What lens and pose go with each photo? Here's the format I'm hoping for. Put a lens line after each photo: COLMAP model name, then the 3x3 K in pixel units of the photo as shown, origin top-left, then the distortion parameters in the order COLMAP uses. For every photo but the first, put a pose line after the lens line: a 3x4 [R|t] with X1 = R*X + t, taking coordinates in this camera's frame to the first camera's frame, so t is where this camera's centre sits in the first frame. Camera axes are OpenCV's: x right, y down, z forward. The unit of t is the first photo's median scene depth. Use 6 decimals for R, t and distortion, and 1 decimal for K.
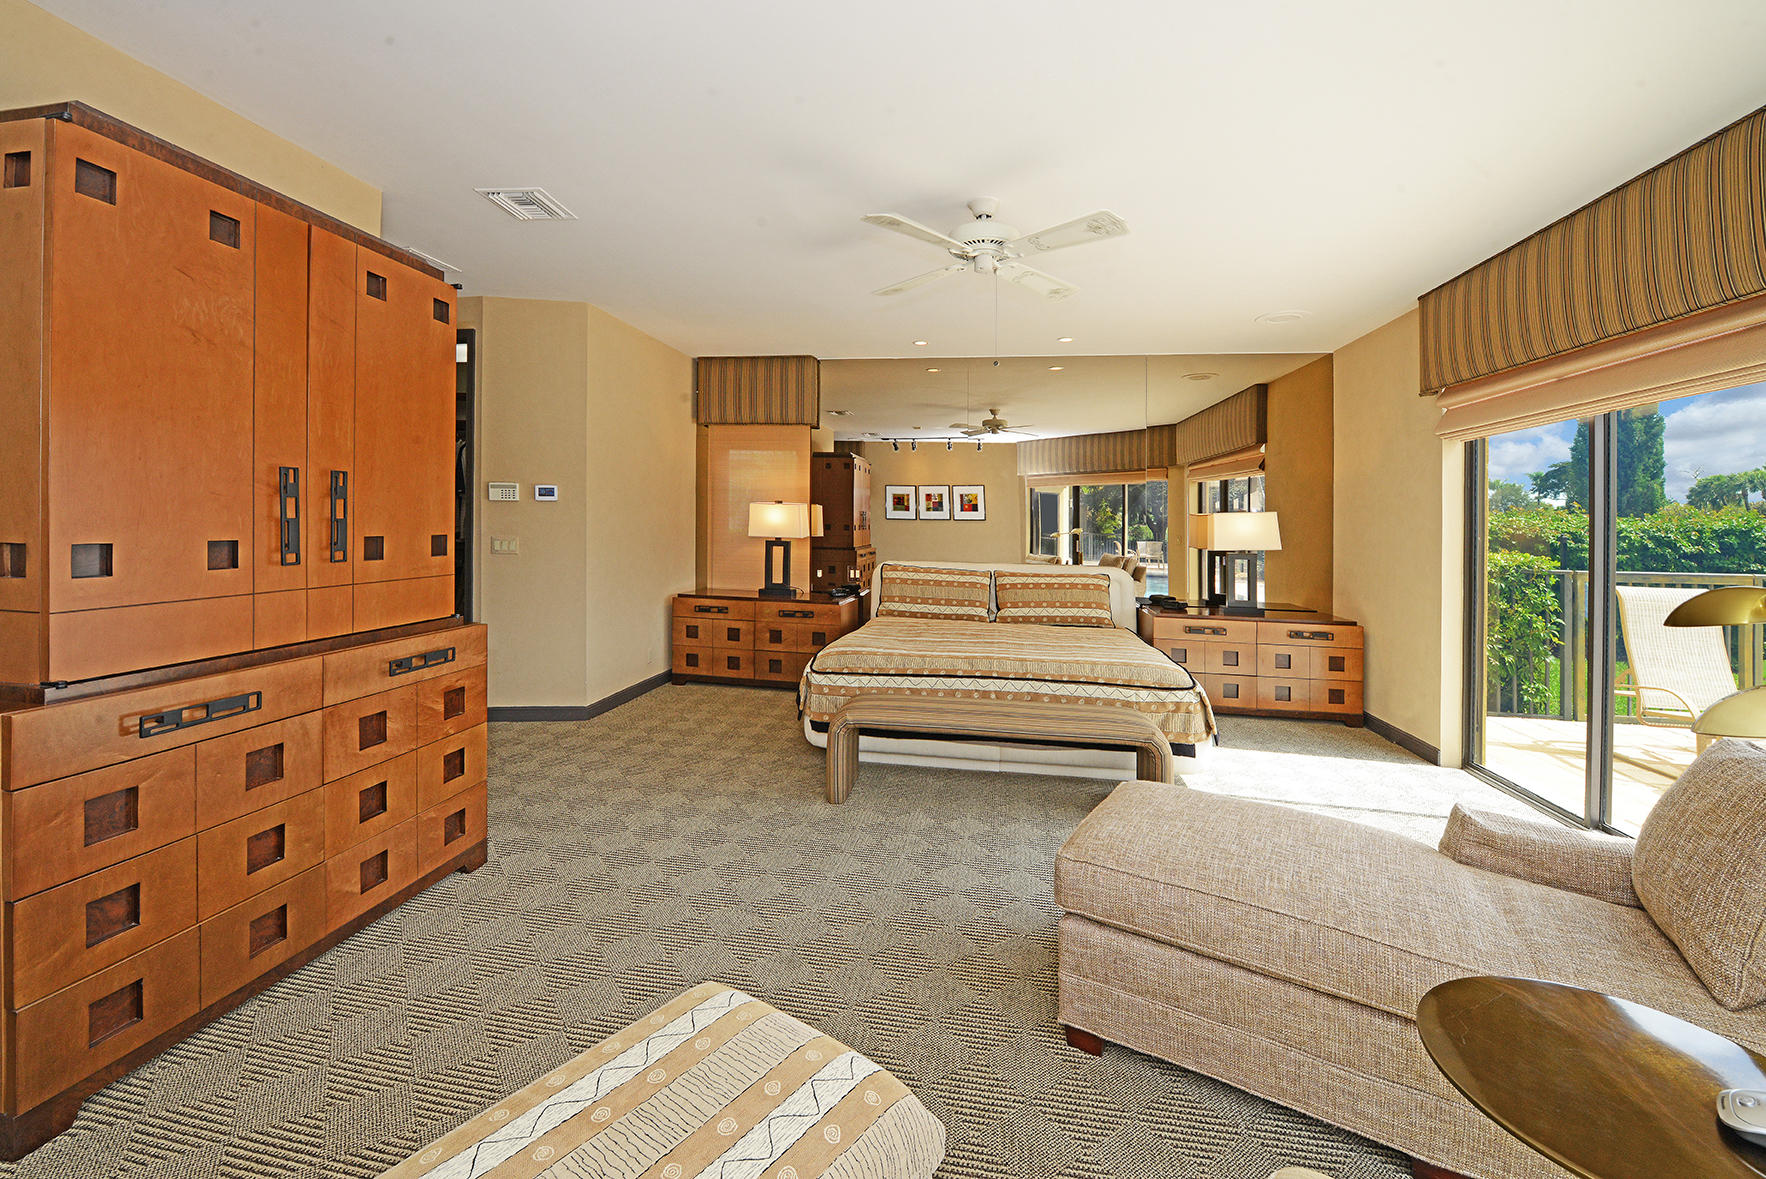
lens RADIAL K [[710.4, 0, 885.4], [0, 710.4, 545.3], [0, 0, 1]] dist [-0.018333, 0.000059]
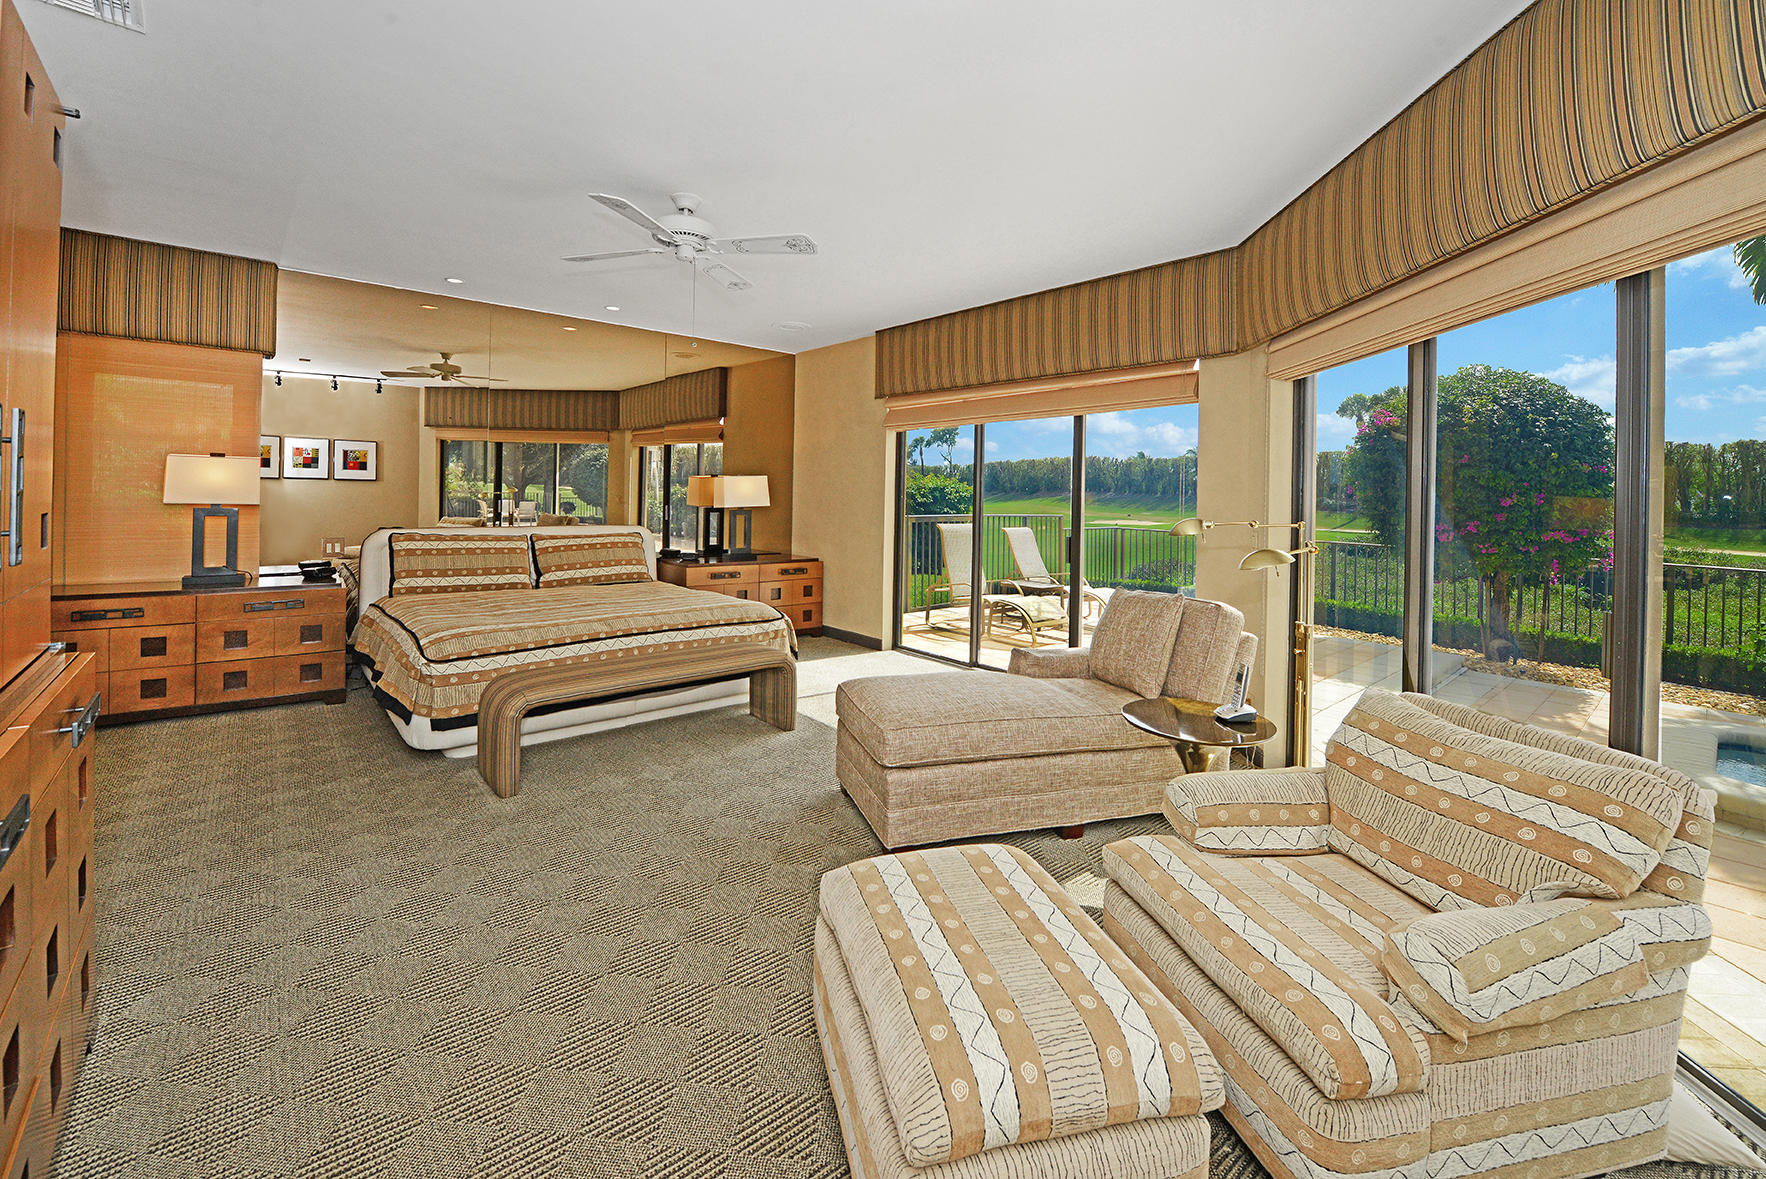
lens RADIAL K [[726.2, 0, 853.8], [0, 726.2, 503.6], [0, 0, 1]] dist [-0.013560, -0.000329]
pose [[0.654357, -0.019042, 0.755946, -0.320010], [0.016939, 0.999801, 0.010523, -0.009137], [-0.755996, 0.005919, 0.654550, 0.039050]]
